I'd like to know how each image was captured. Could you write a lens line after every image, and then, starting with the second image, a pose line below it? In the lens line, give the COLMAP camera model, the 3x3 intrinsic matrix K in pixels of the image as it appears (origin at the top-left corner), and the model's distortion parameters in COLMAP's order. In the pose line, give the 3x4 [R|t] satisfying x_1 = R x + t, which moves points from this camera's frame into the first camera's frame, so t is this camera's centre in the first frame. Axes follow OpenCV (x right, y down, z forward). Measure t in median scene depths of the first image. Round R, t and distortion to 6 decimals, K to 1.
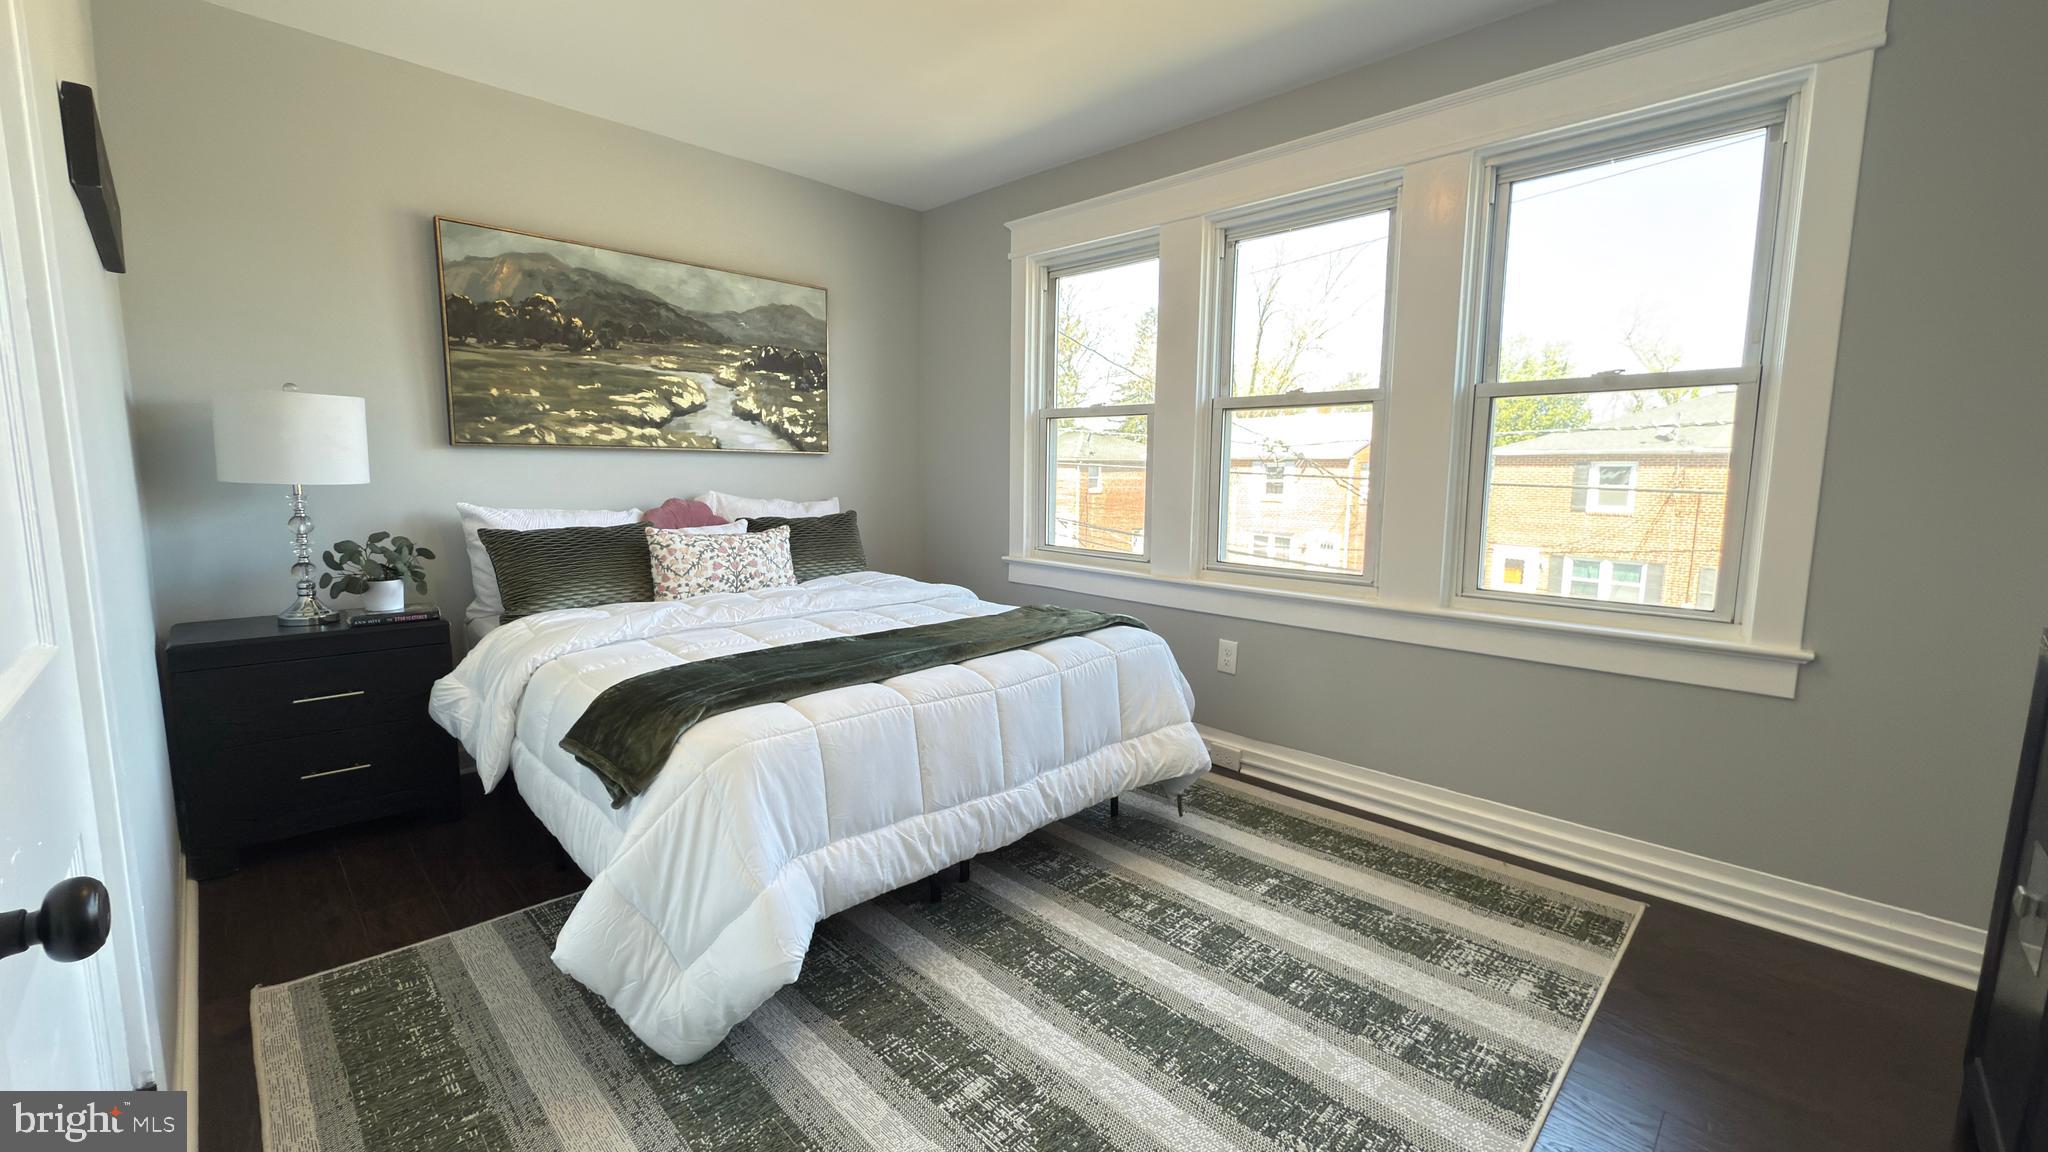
lens RADIAL K [[817.4, 0, 1023.4], [0, 817.4, 575.6], [0, 0, 1]] dist [0.002297, -0.000321]
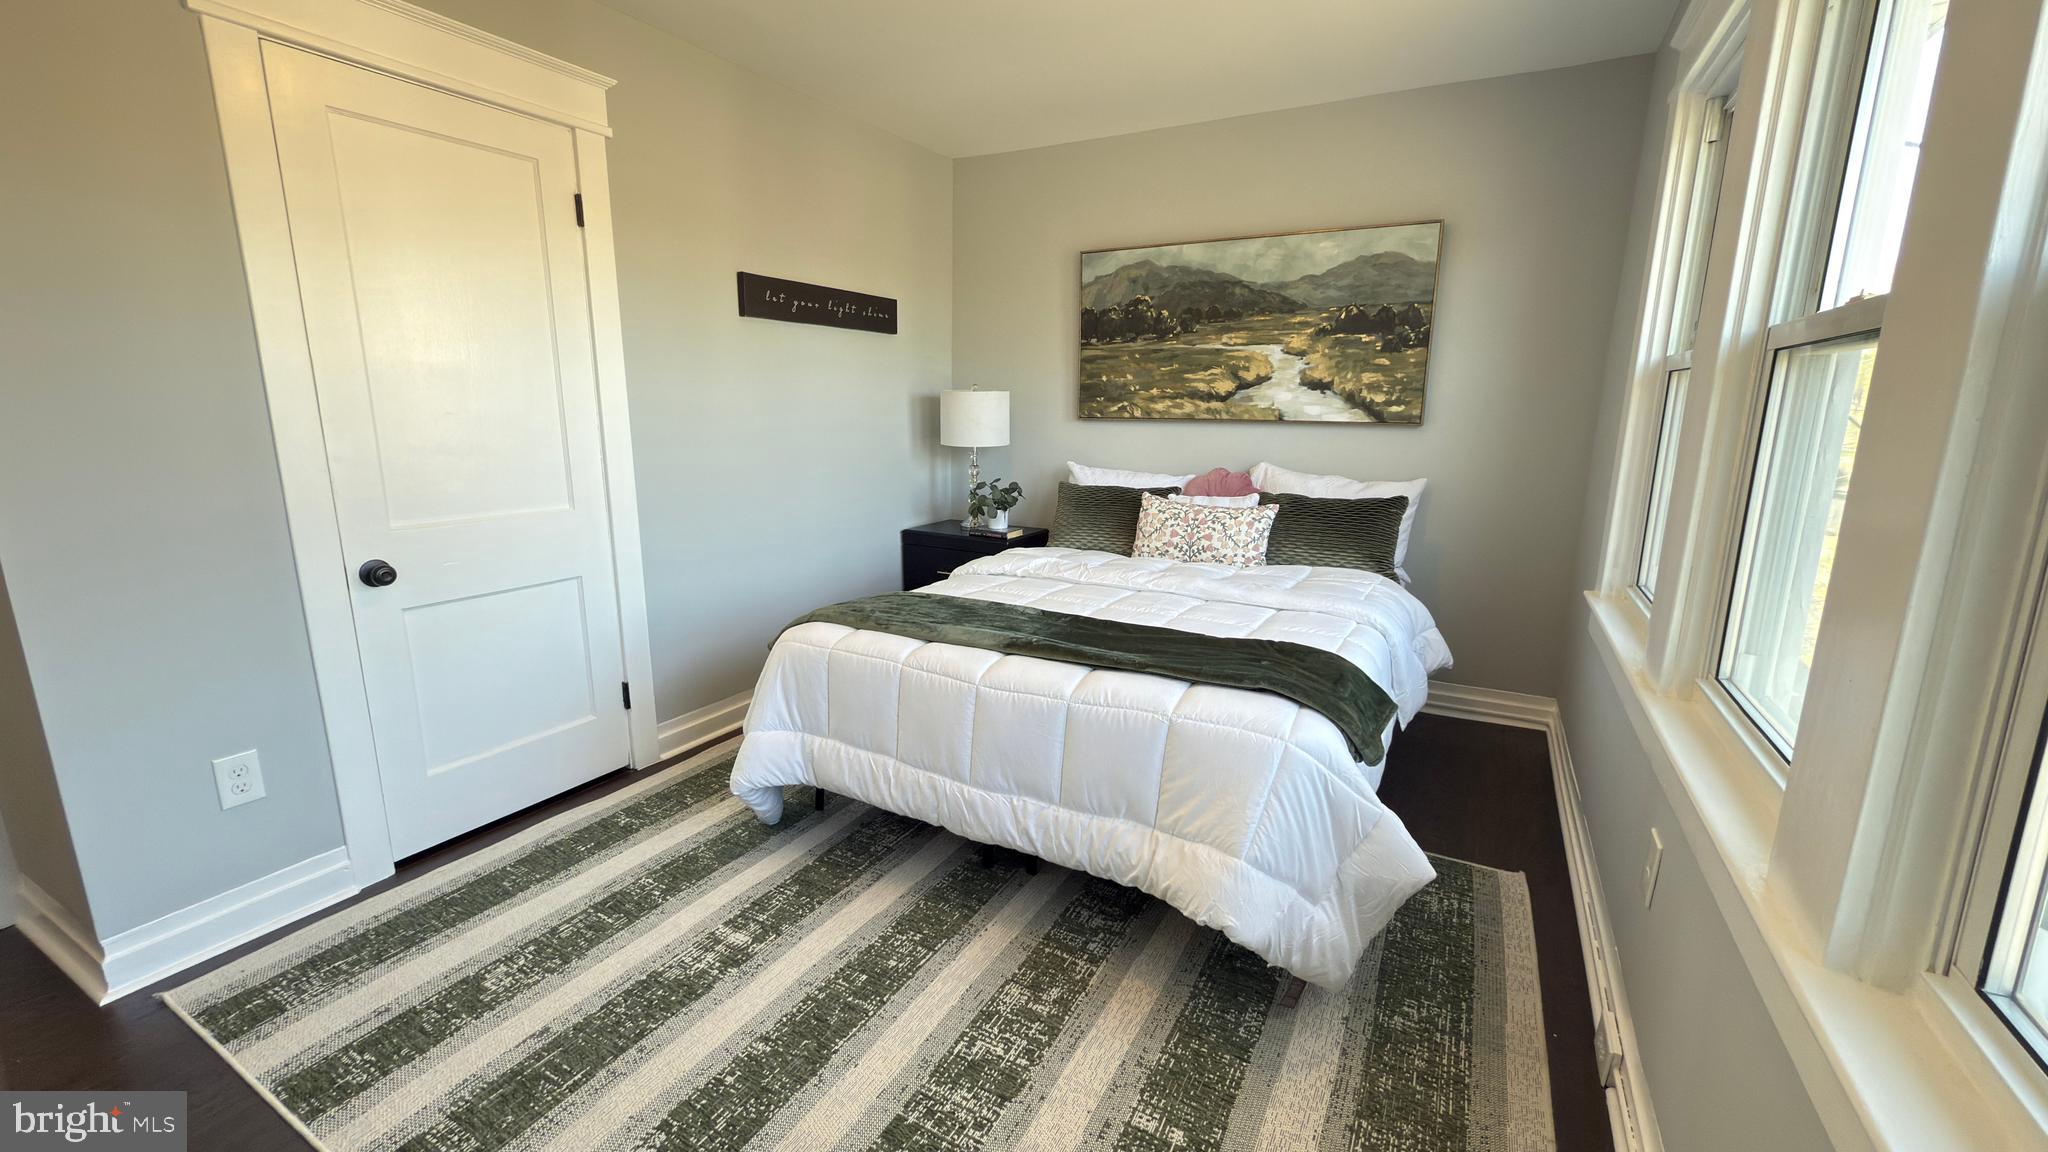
lens RADIAL K [[817.4, 0, 1029.7], [0, 817.4, 572.9], [0, 0, 1]] dist [0.002297, -0.000321]
pose [[0.276895, 0.187321, -0.942465, 0.573910], [-0.130324, 0.979073, 0.156308, -0.100607], [0.952021, 0.079545, 0.295513, 0.486849]]
